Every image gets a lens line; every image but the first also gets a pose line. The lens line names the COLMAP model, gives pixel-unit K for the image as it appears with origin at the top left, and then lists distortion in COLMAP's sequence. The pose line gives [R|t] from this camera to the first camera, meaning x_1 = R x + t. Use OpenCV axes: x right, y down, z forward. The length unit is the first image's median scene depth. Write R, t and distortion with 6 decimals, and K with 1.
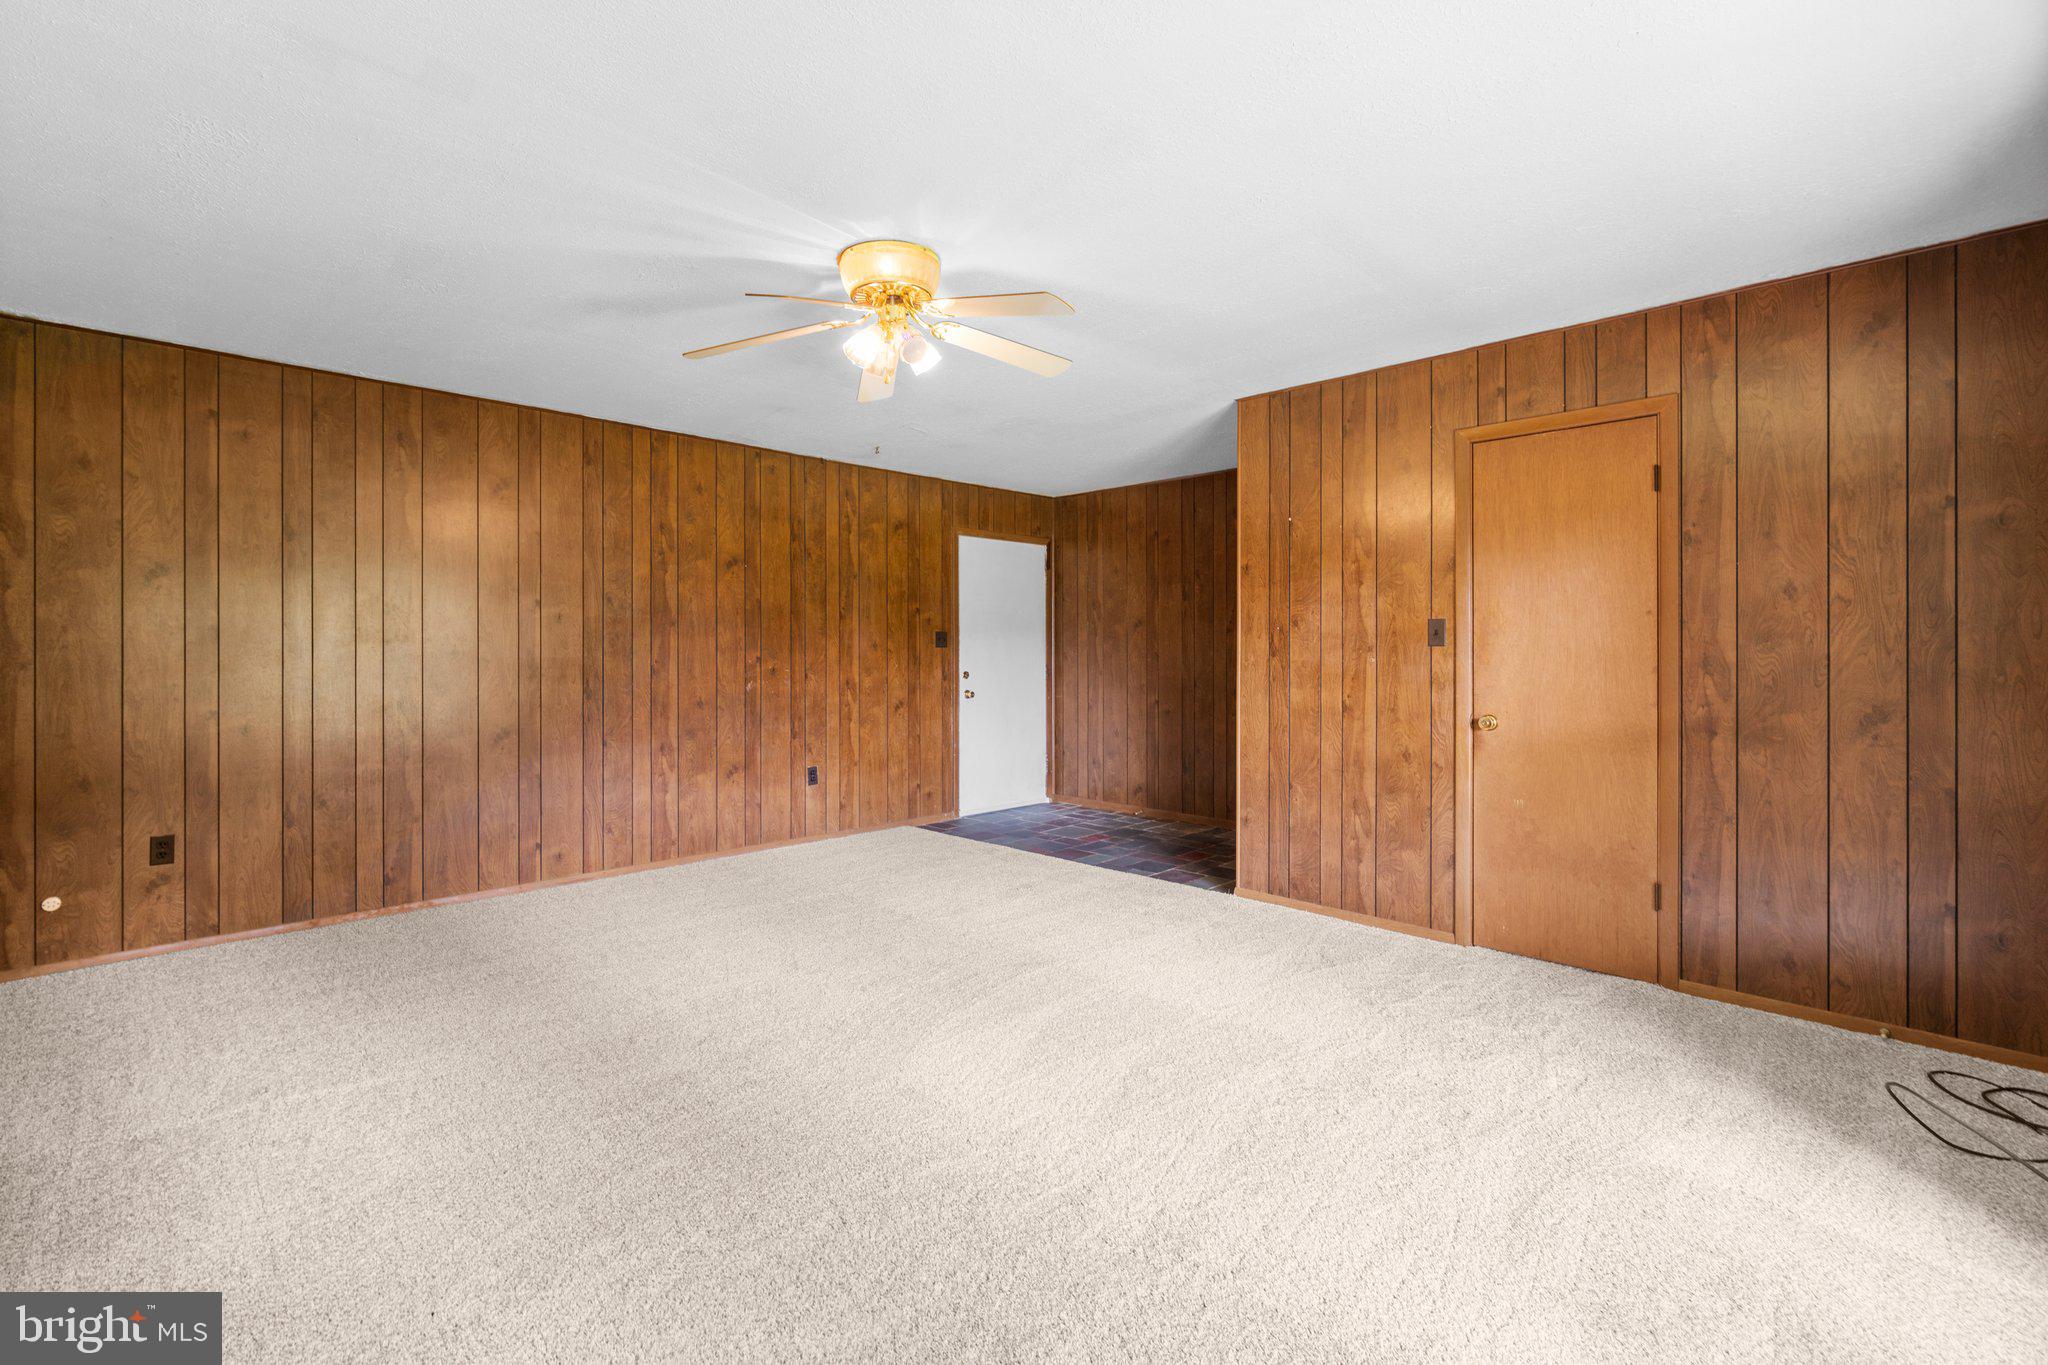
lens RADIAL K [[889.0, 0, 1011.8], [0, 889.0, 654.8], [0, 0, 1]] dist [-0.005824, -0.000769]
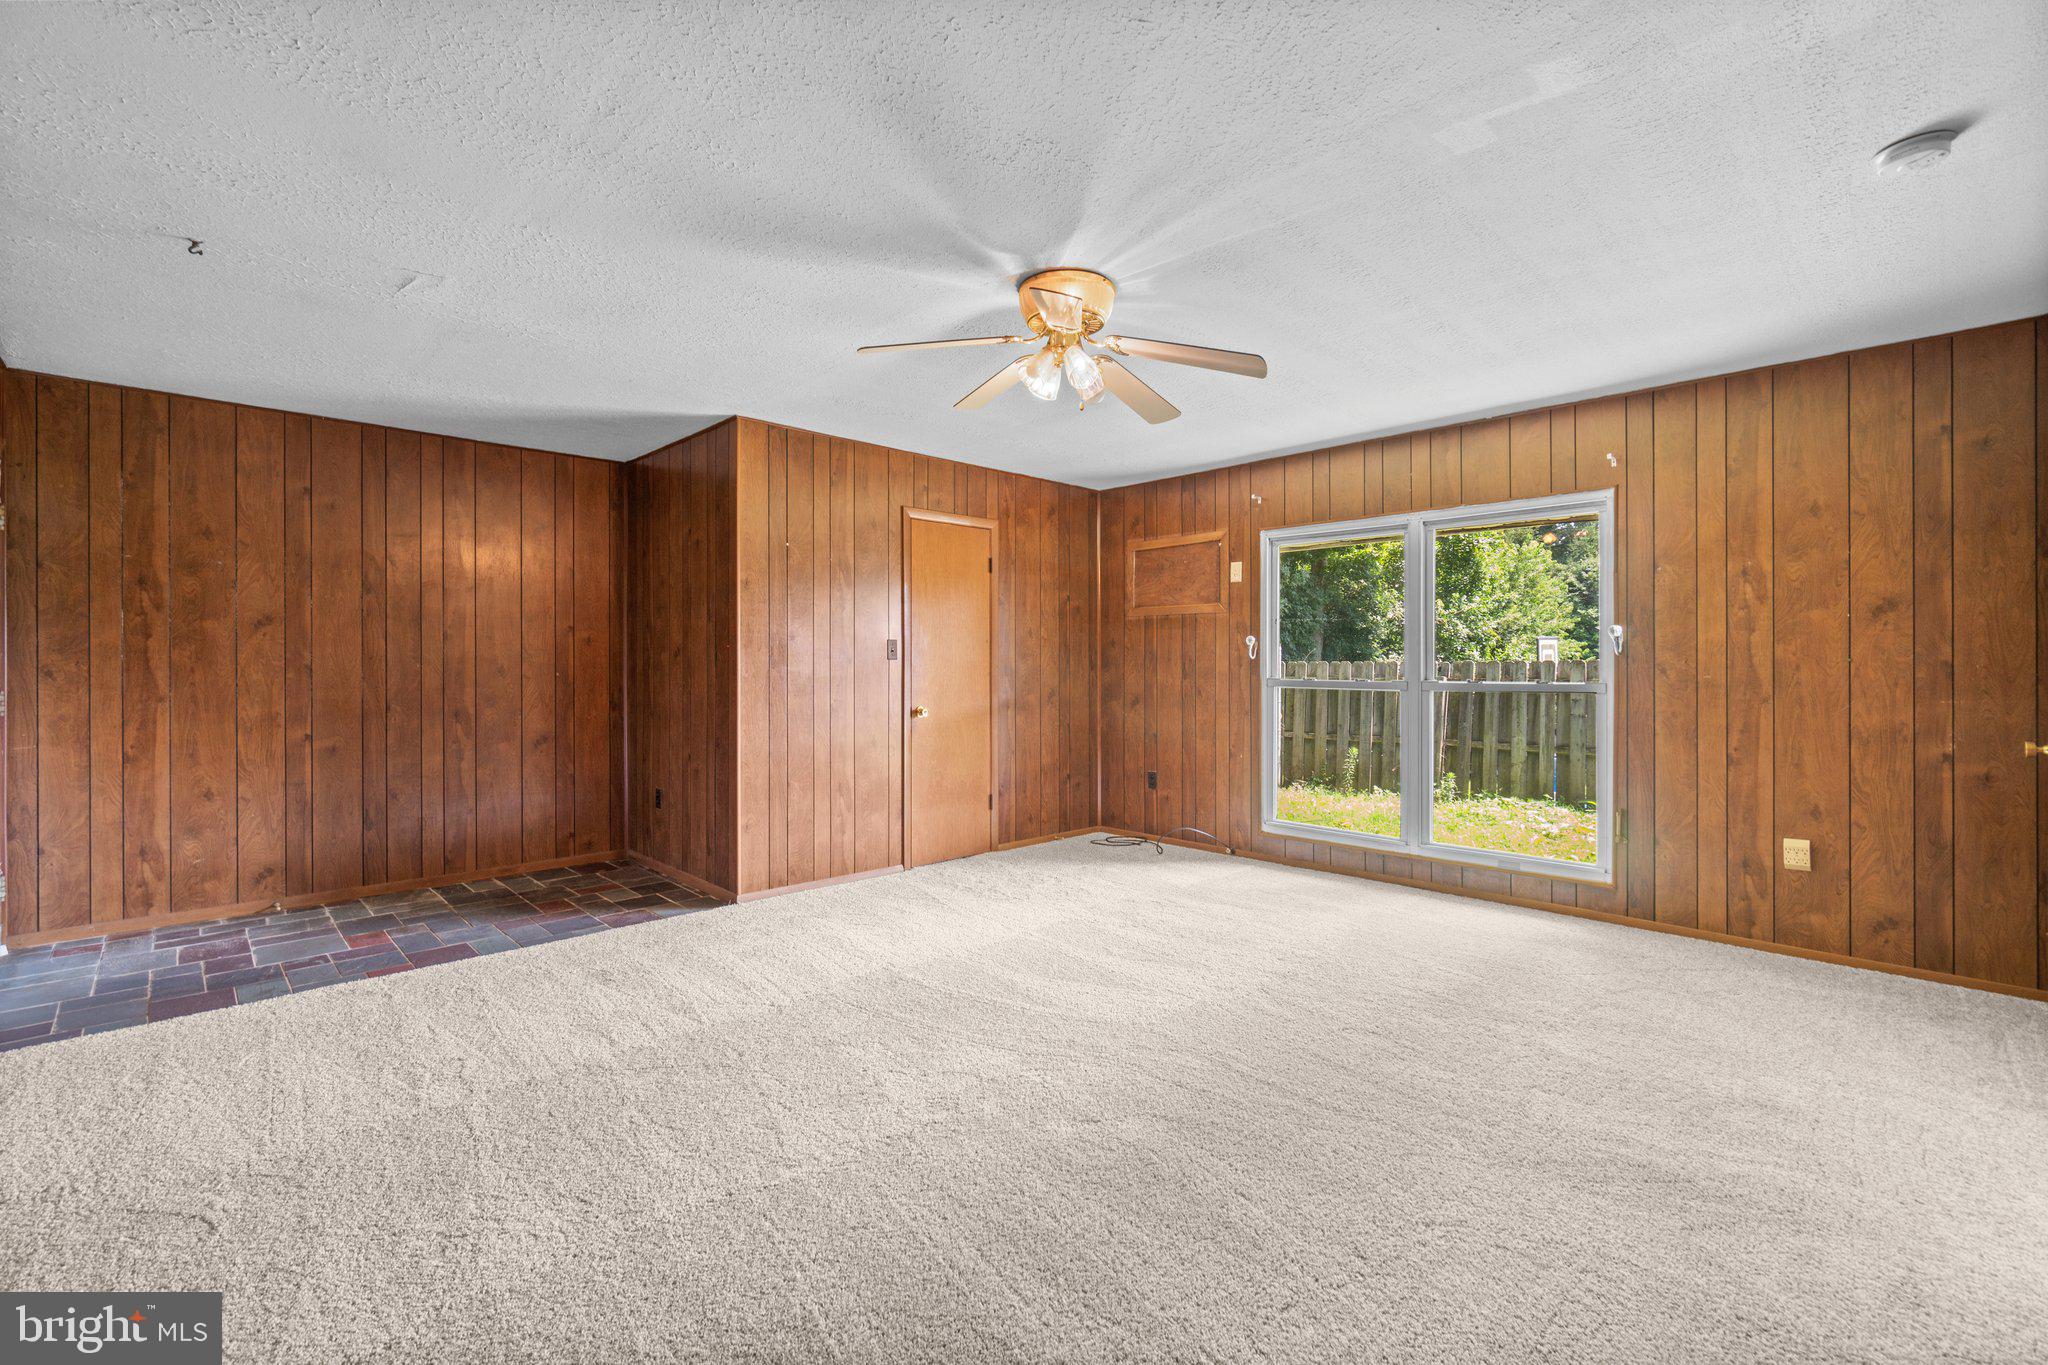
lens RADIAL K [[889.0, 0, 1025.8], [0, 889.0, 675.5], [0, 0, 1]] dist [-0.005824, -0.000769]
pose [[0.016113, -0.011114, 0.999808, -0.771632], [0.003935, 0.999931, 0.011052, 0.000328], [-0.999862, 0.003756, 0.016155, 0.668505]]
